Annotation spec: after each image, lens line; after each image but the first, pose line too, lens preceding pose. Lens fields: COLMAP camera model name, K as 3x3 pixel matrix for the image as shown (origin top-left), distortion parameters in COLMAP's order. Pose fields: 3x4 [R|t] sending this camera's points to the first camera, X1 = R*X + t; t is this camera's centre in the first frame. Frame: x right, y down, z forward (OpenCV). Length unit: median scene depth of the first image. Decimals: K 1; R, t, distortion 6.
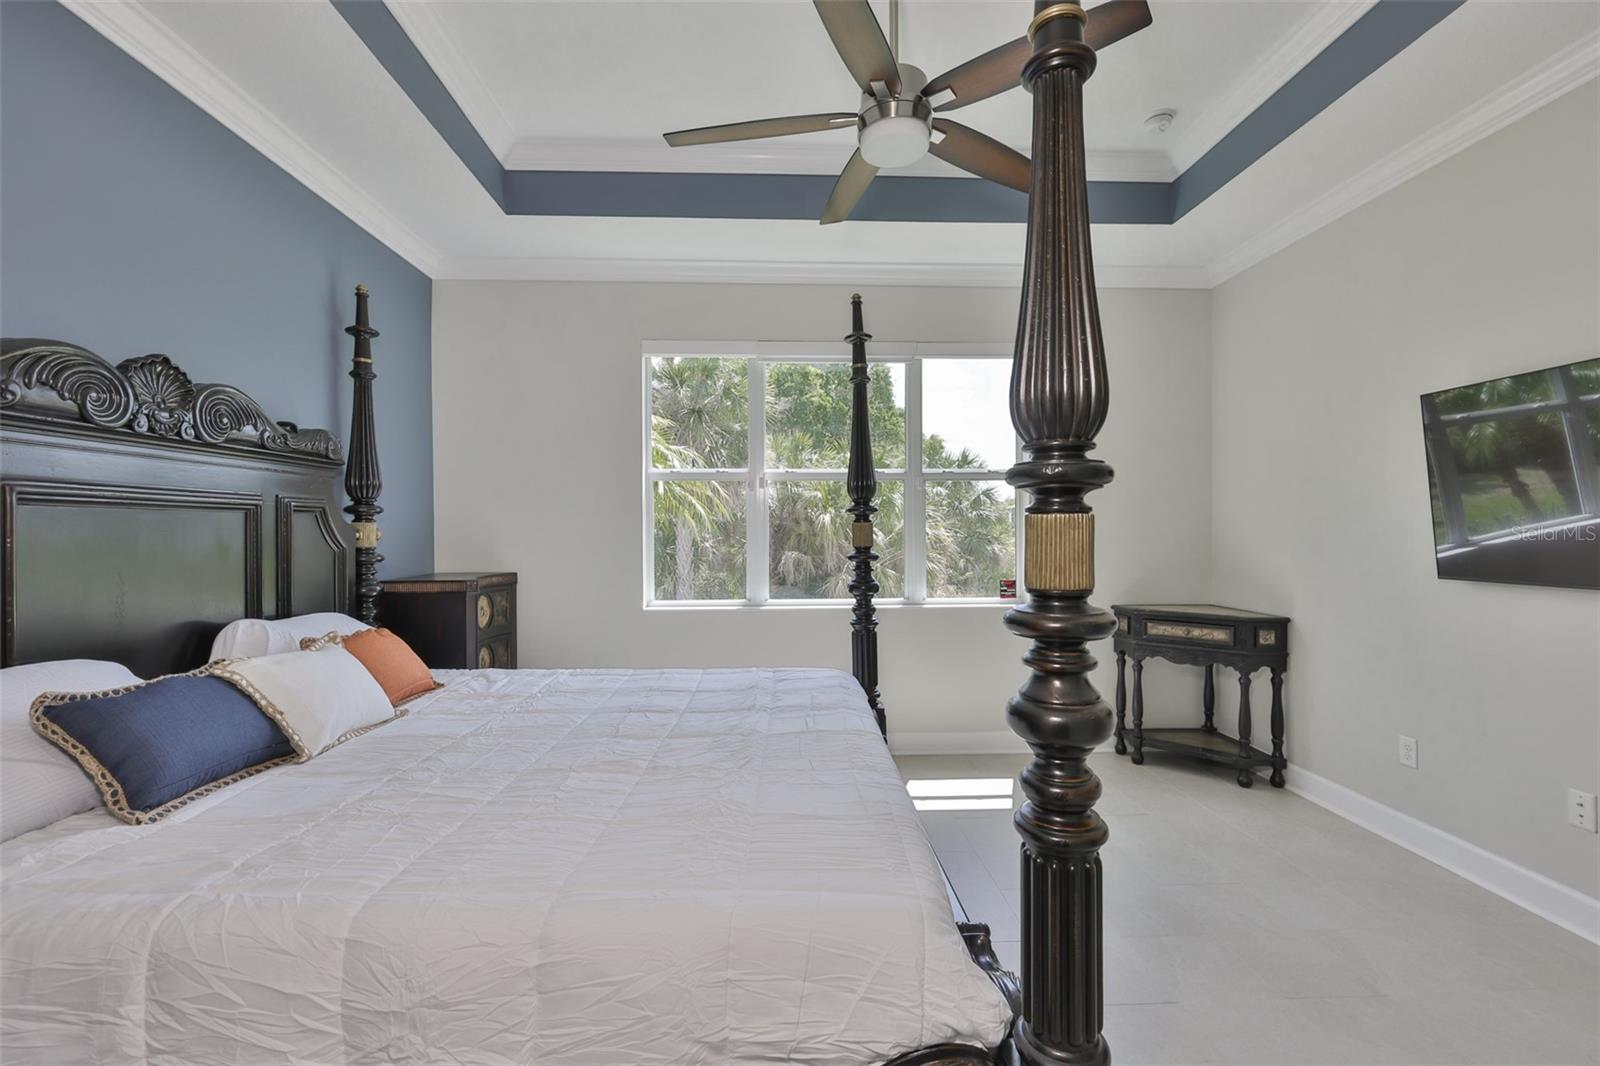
lens RADIAL K [[676.4, 0, 799.5], [0, 676.4, 531.5], [0, 0, 1]] dist [0.004034, -0.000203]
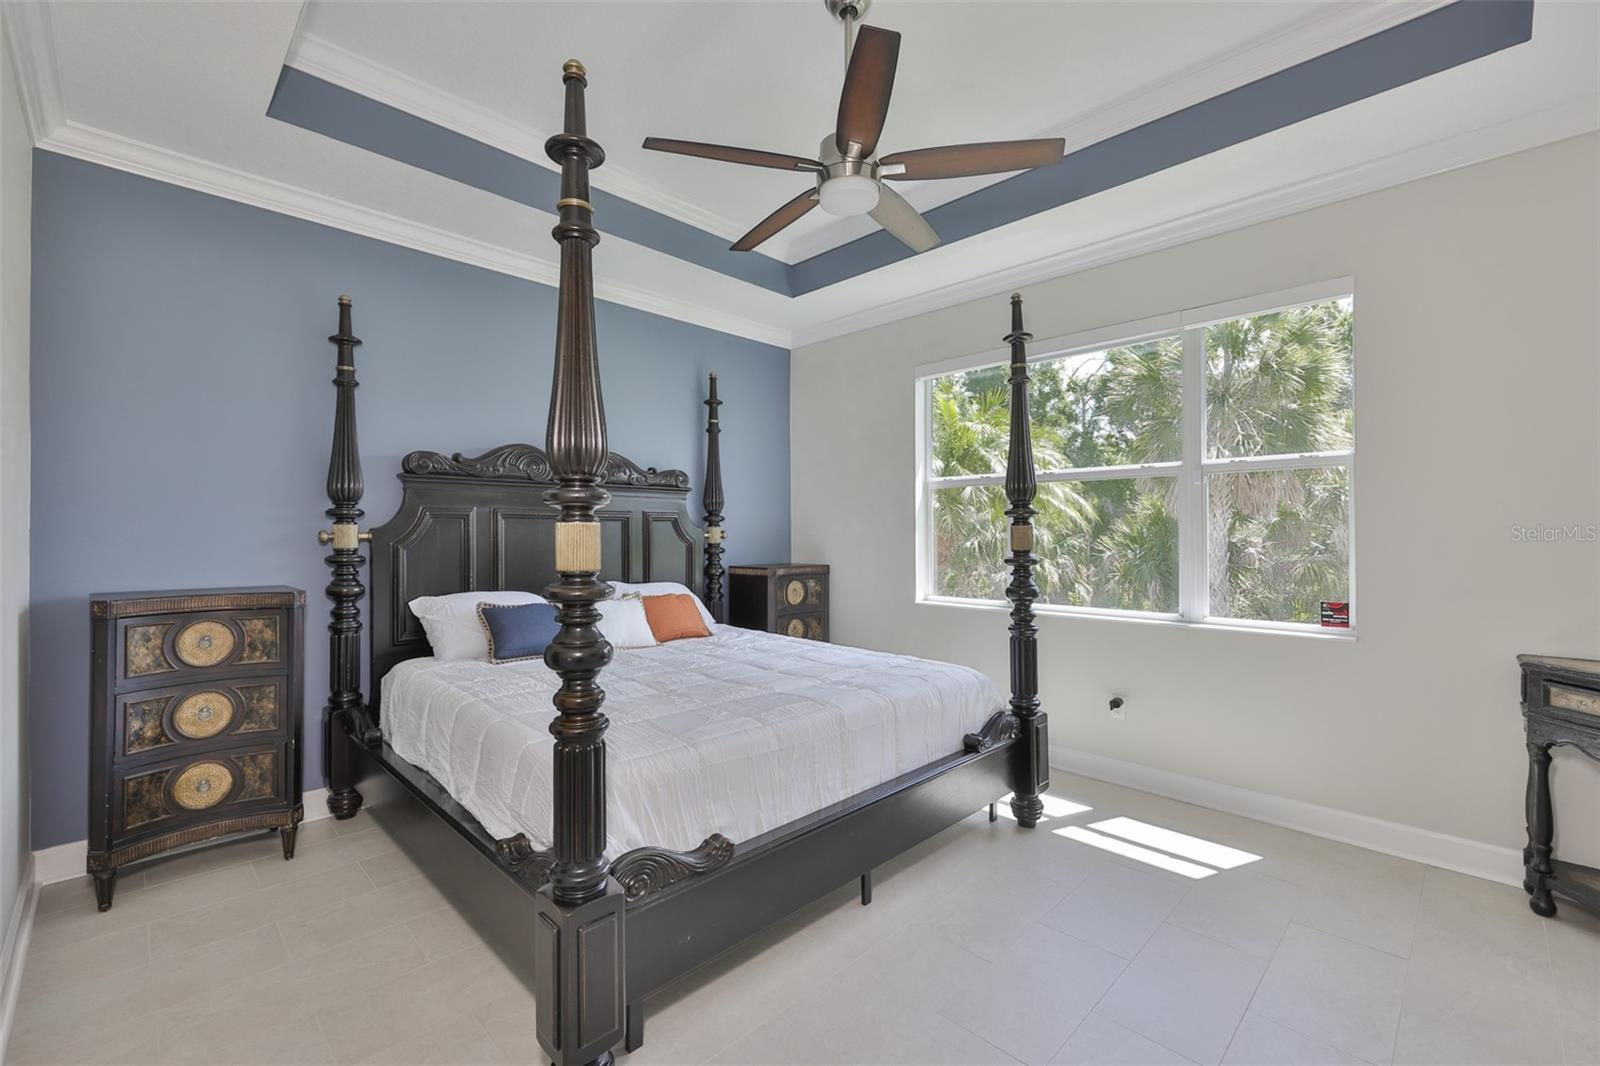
lens RADIAL K [[676.4, 0, 795.7], [0, 676.4, 528.5], [0, 0, 1]] dist [0.004034, -0.000203]
pose [[0.680694, -0.001209, -0.732567, 0.588460], [-0.004852, 0.999969, -0.006160, -0.001113], [0.732552, 0.007747, 0.680667, 0.095587]]
